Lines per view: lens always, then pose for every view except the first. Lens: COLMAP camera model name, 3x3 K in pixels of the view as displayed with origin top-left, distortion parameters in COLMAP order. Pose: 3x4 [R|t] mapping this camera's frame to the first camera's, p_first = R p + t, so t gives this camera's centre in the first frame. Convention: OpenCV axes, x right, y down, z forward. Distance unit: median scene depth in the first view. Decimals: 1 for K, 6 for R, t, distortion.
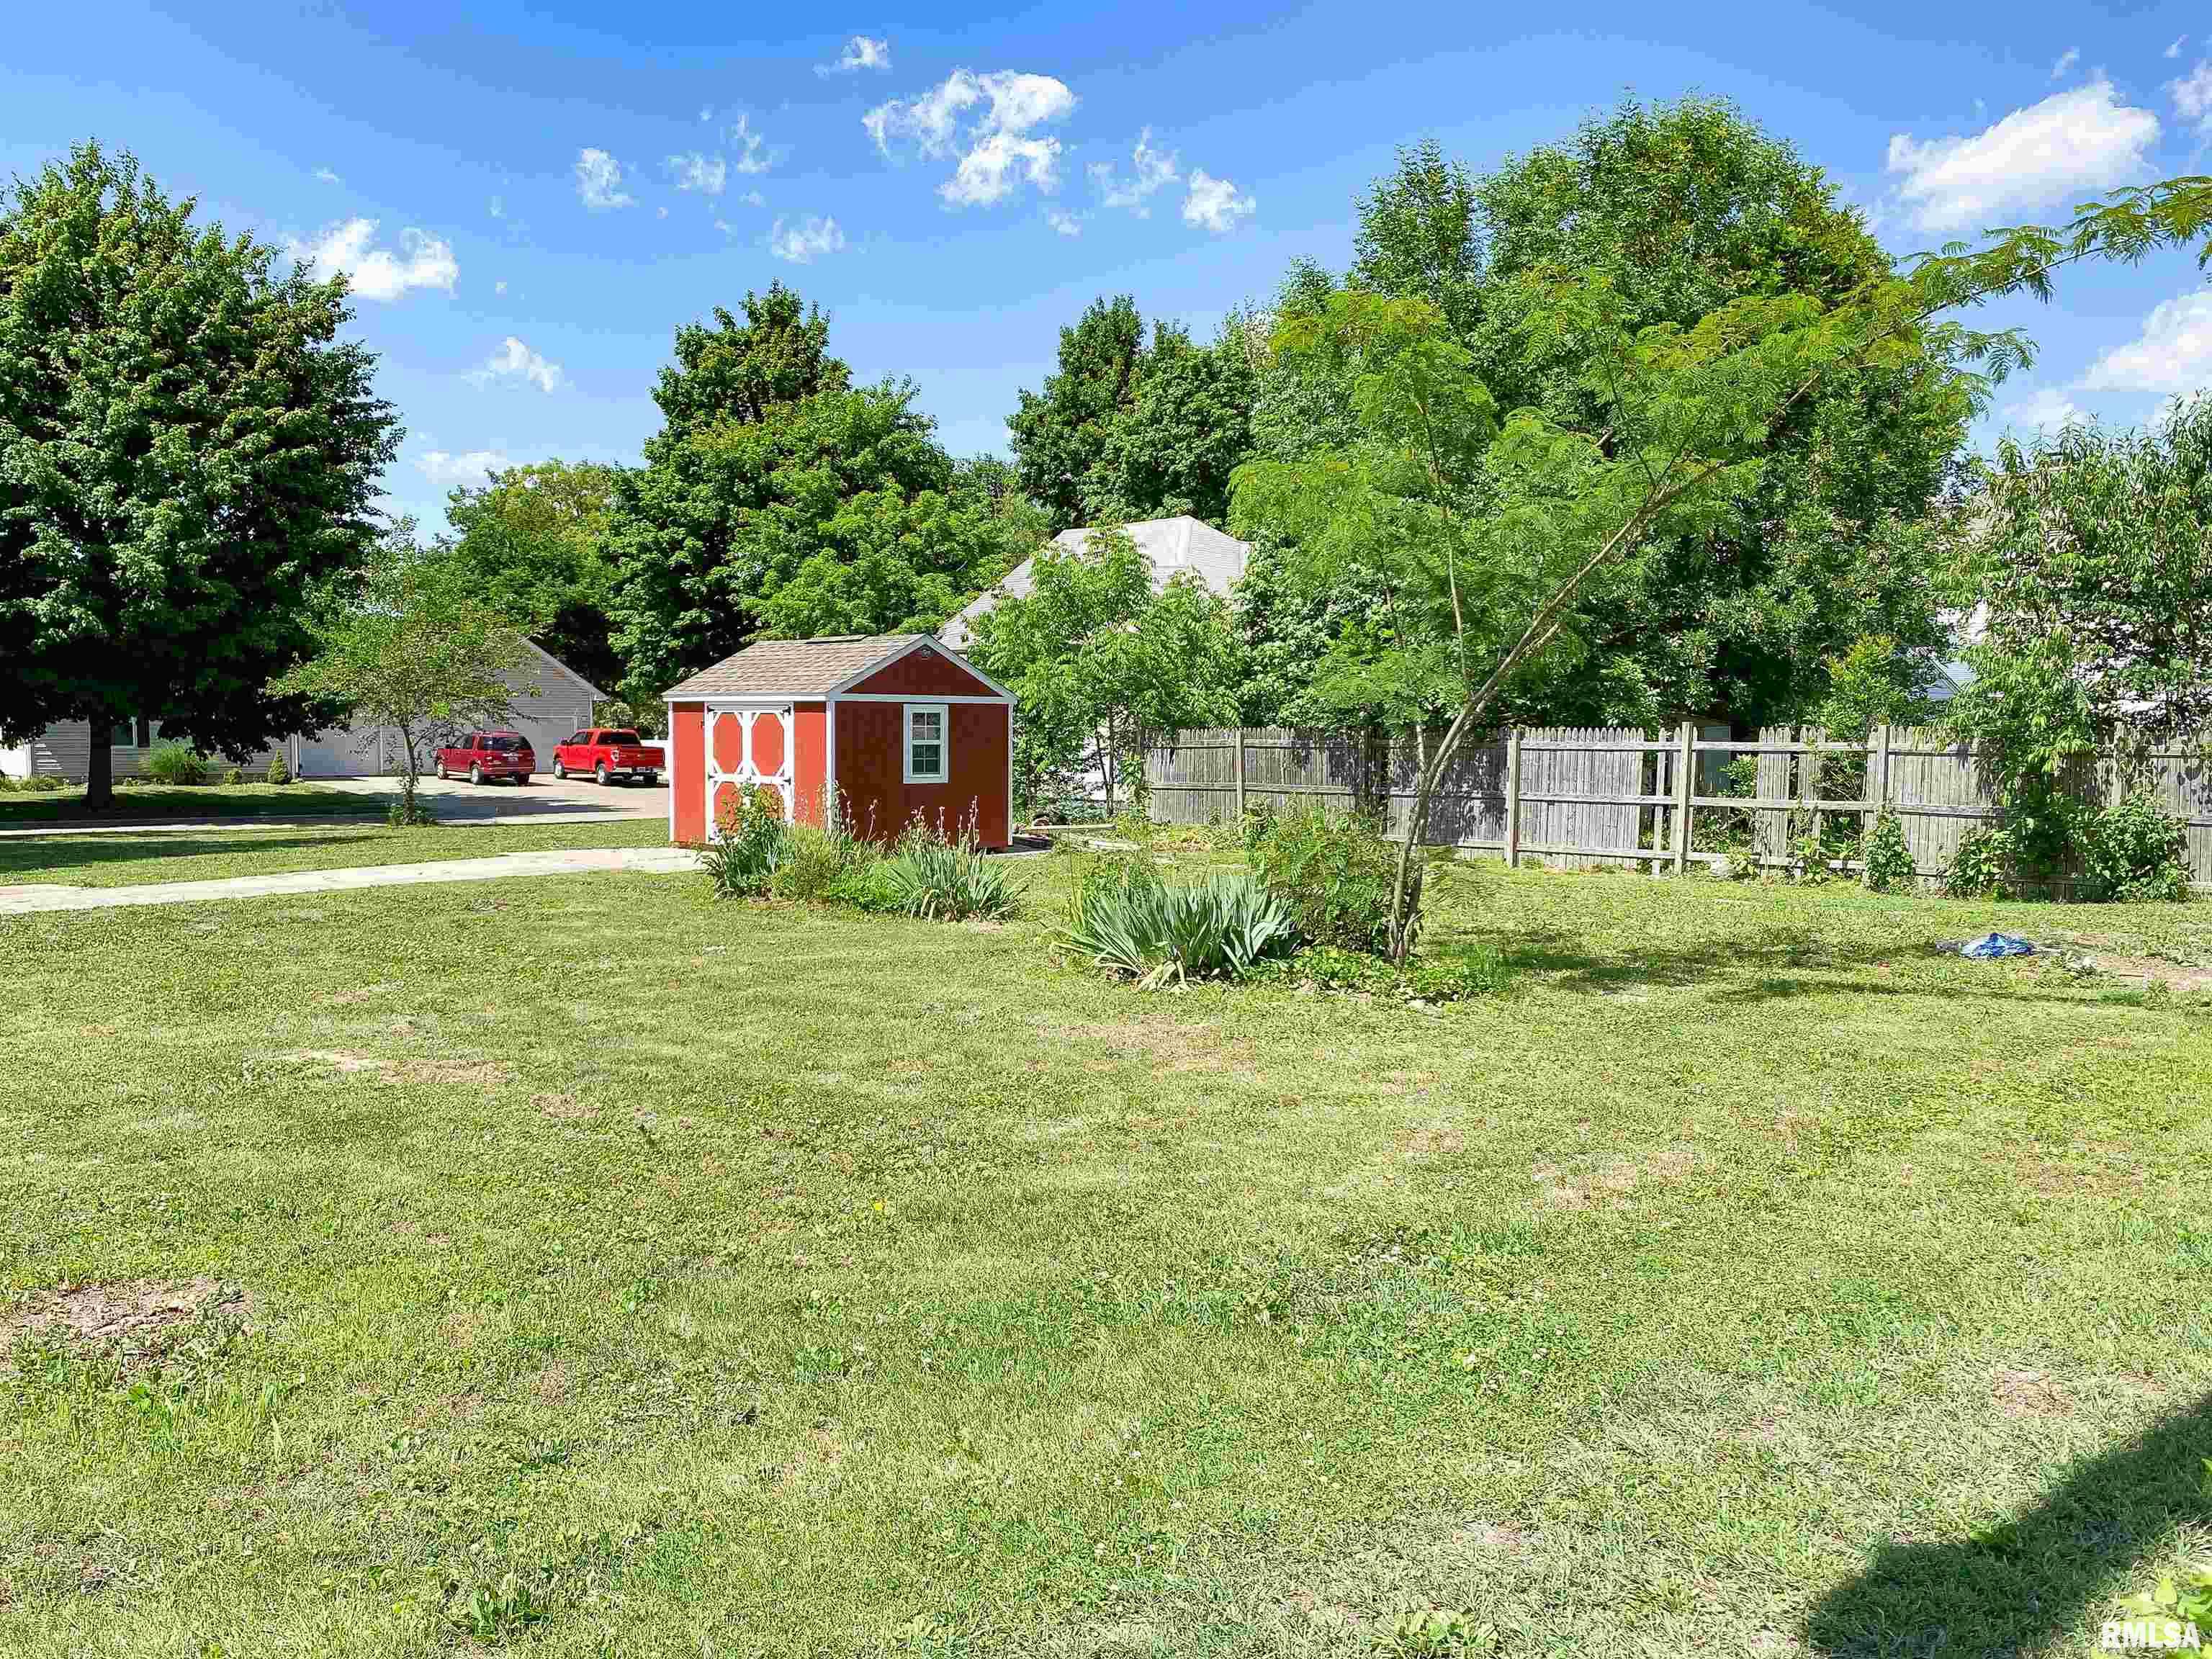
lens RADIAL K [[1798.2, 0, 1106.0], [0, 1798.2, 829.5], [0, 0, 1]] dist [0.068817, -0.005218]
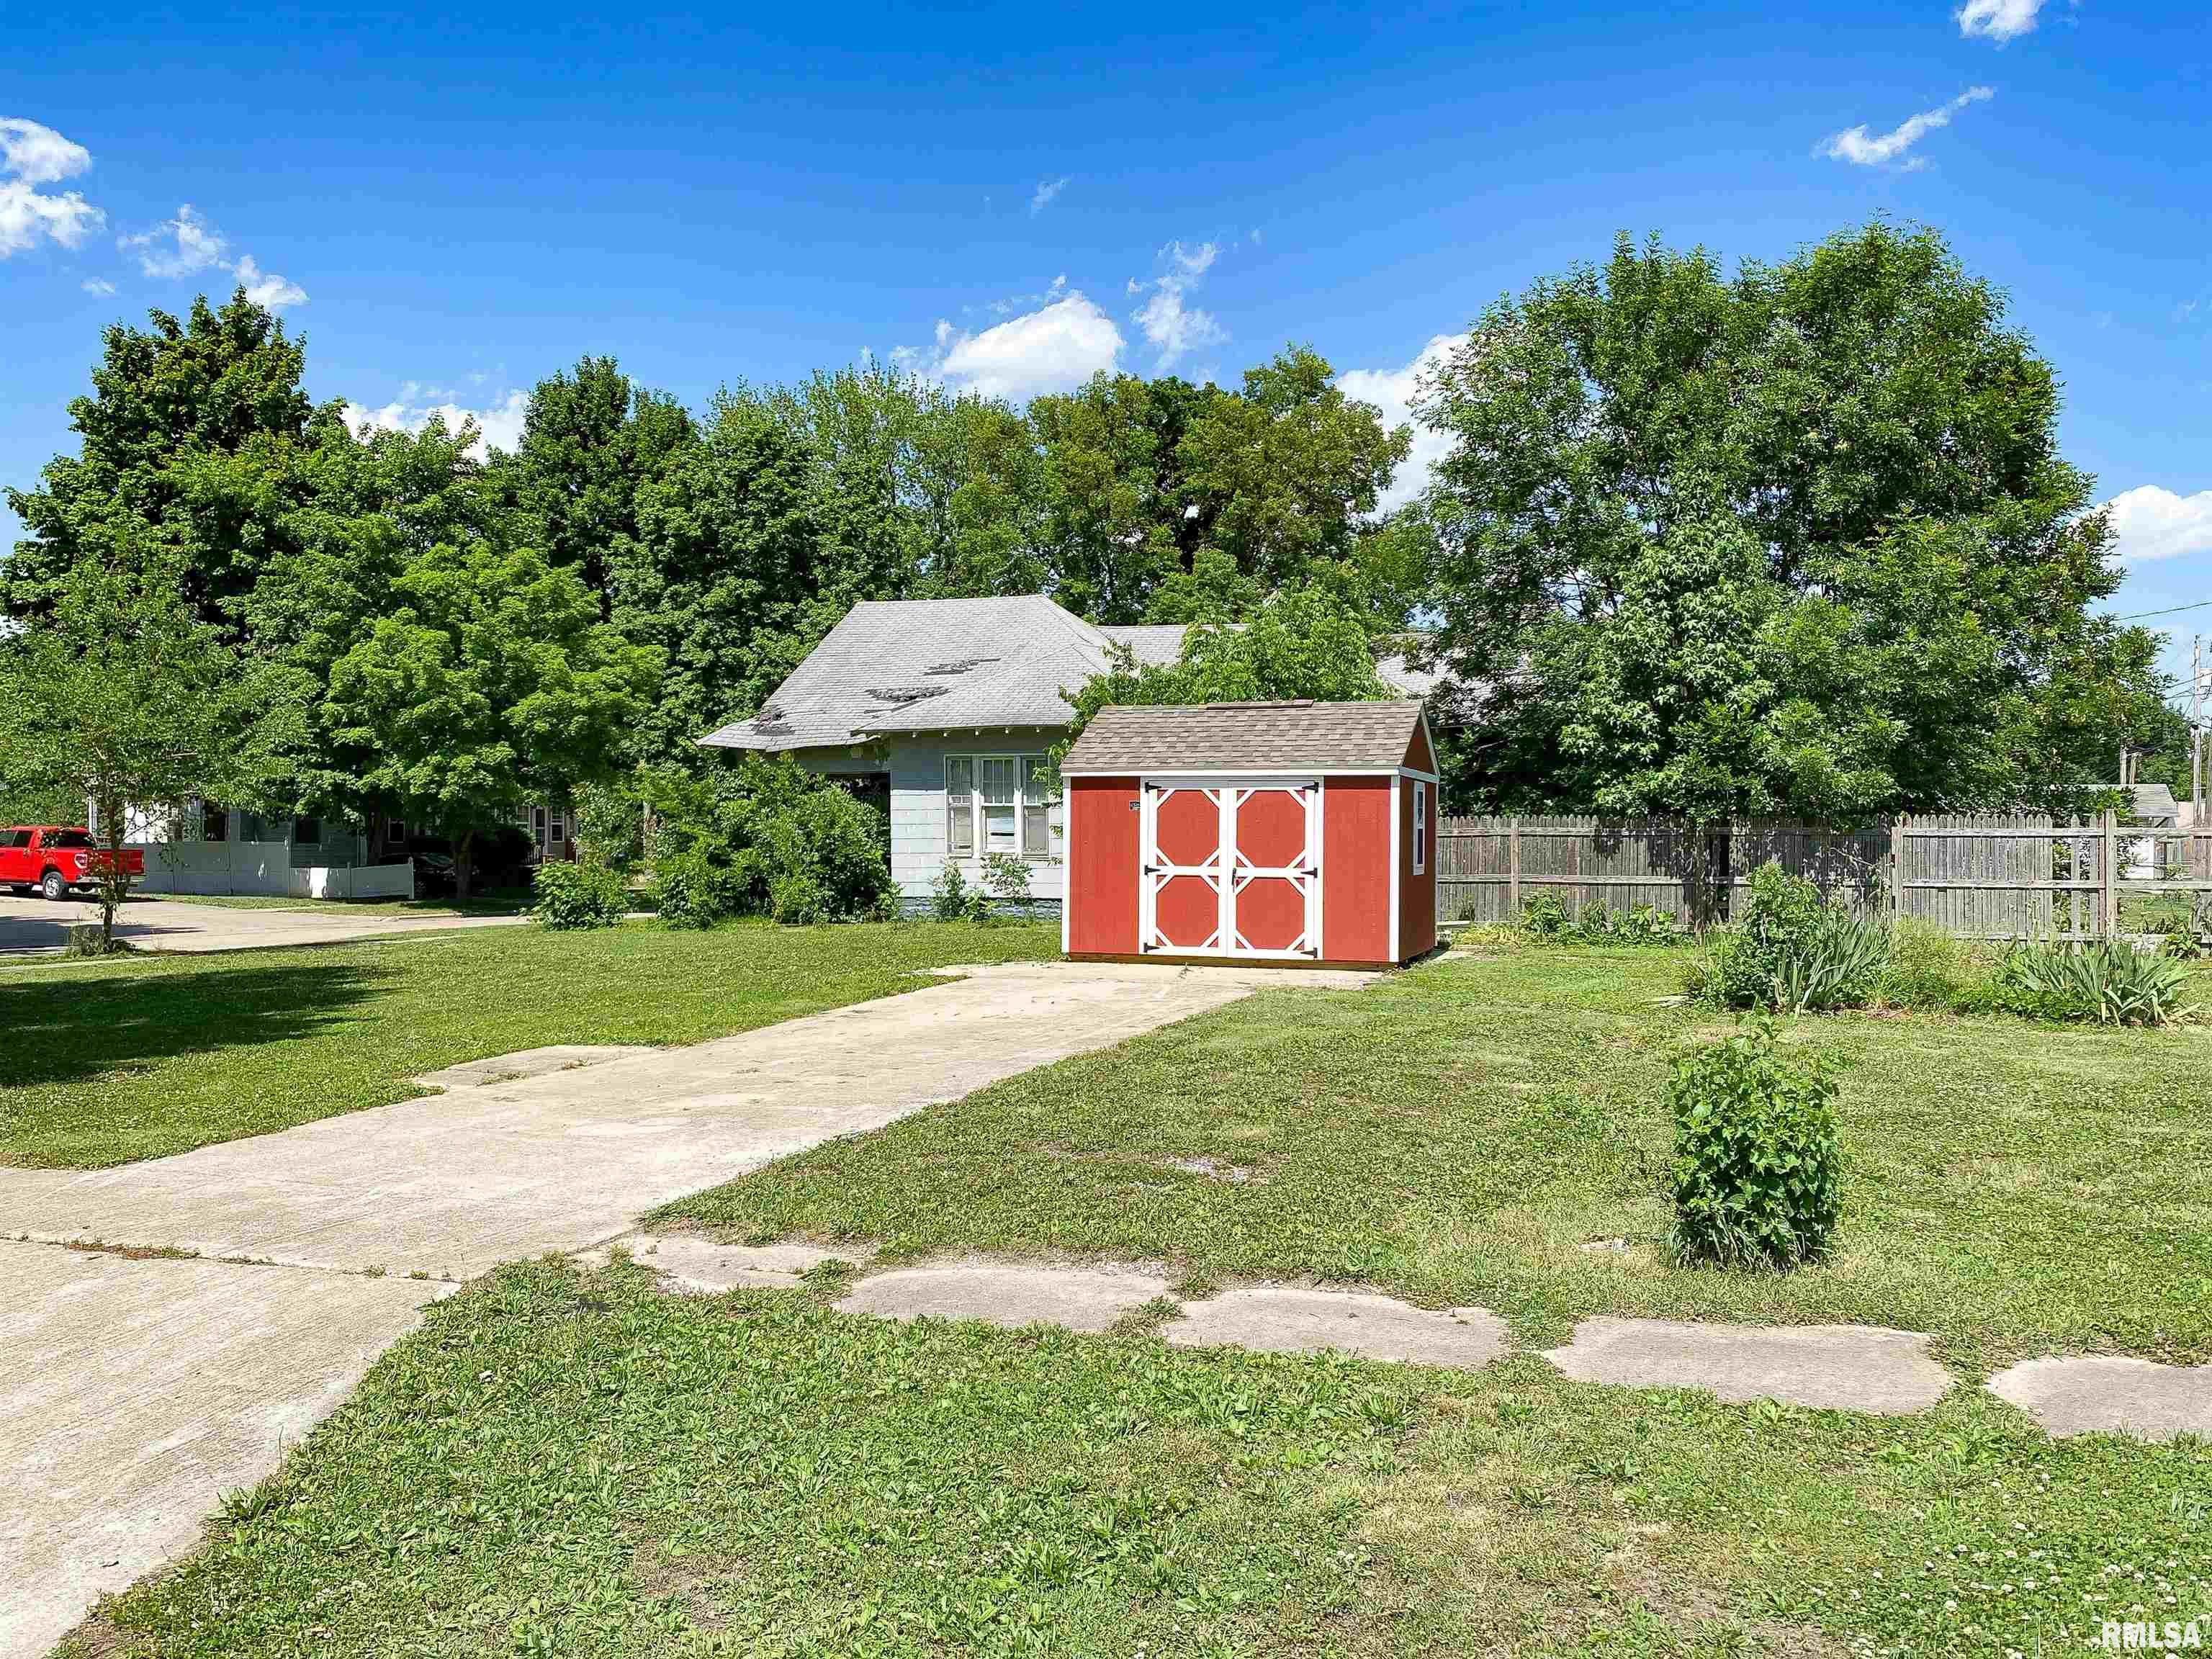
lens RADIAL K [[1783.0, 0, 1106.0], [0, 1783.0, 829.5], [0, 0, 1]] dist [0.062766, -0.206336]
pose [[0.877320, 0.003476, 0.479893, -0.538024], [0.025777, 0.998189, -0.054354, -0.004152], [-0.479213, 0.060056, 0.875641, 0.272827]]
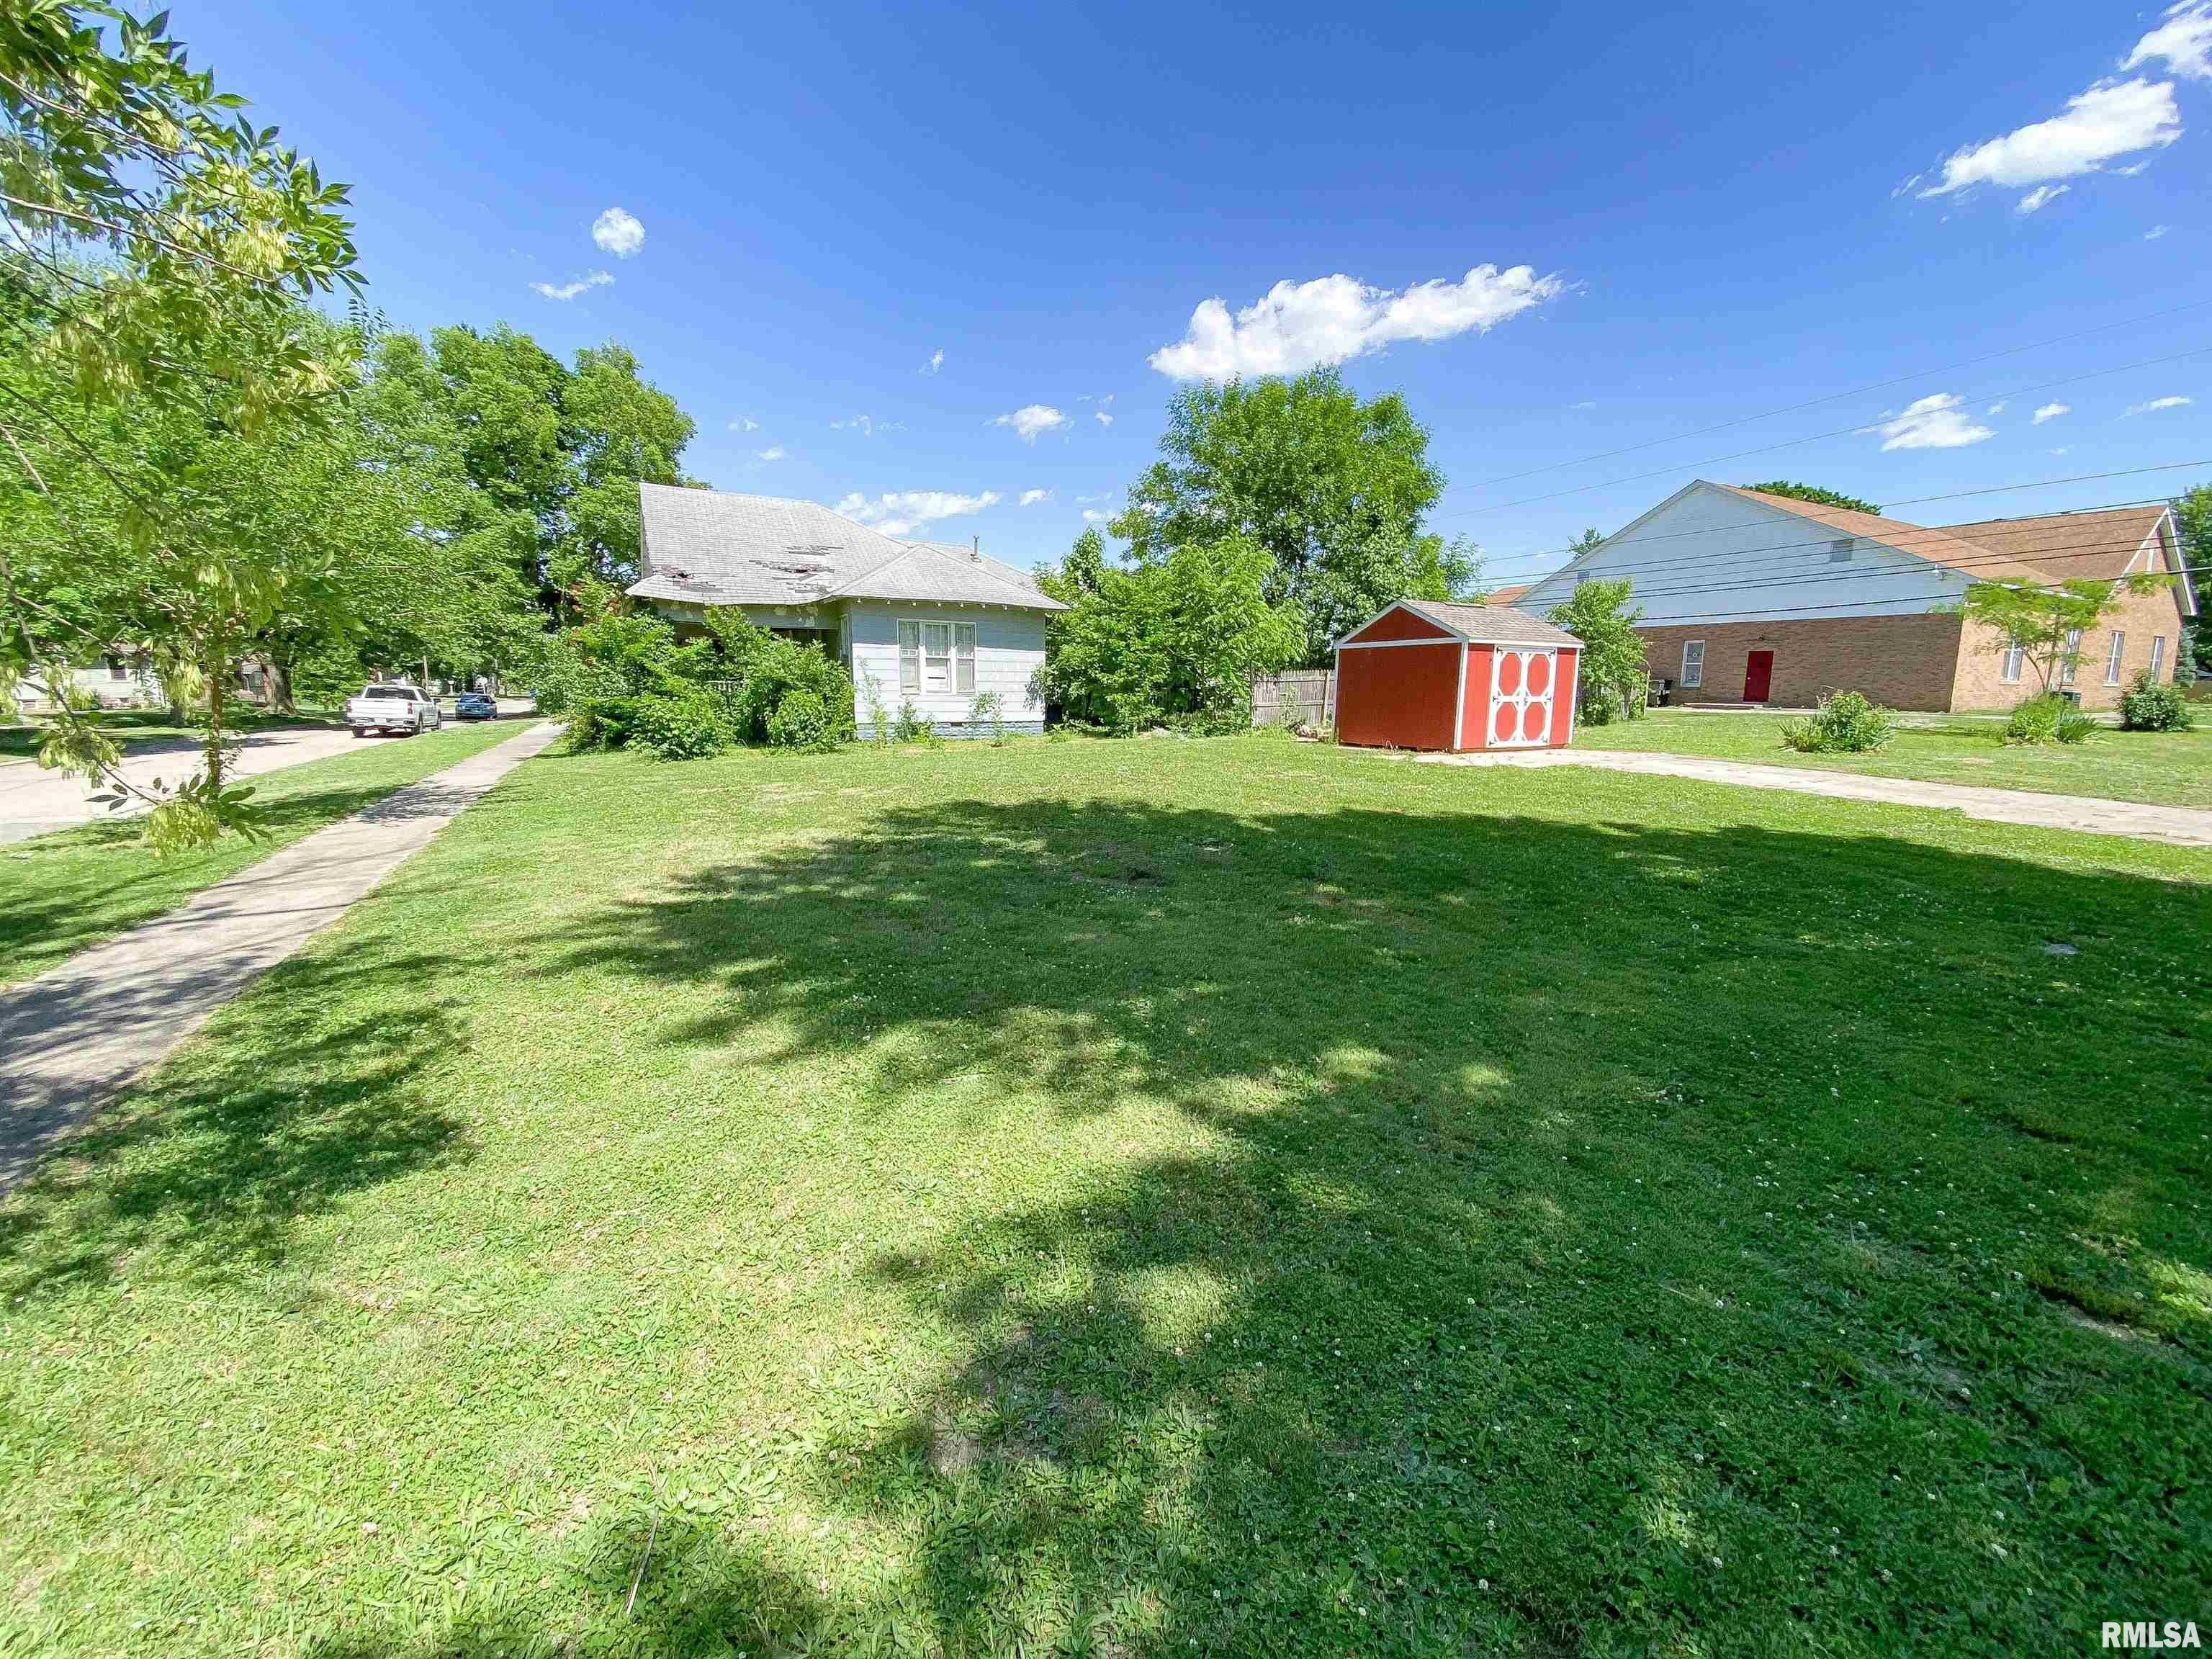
lens RADIAL K [[899.9, 0, 1106.0], [0, 899.9, 829.5], [0, 0, 1]] dist [0.001329, 0.000051]
pose [[0.220753, -0.153330, 0.963202, -0.846235], [0.052268, 0.988006, 0.145299, -0.040229], [-0.973928, 0.018270, 0.226120, 0.991227]]
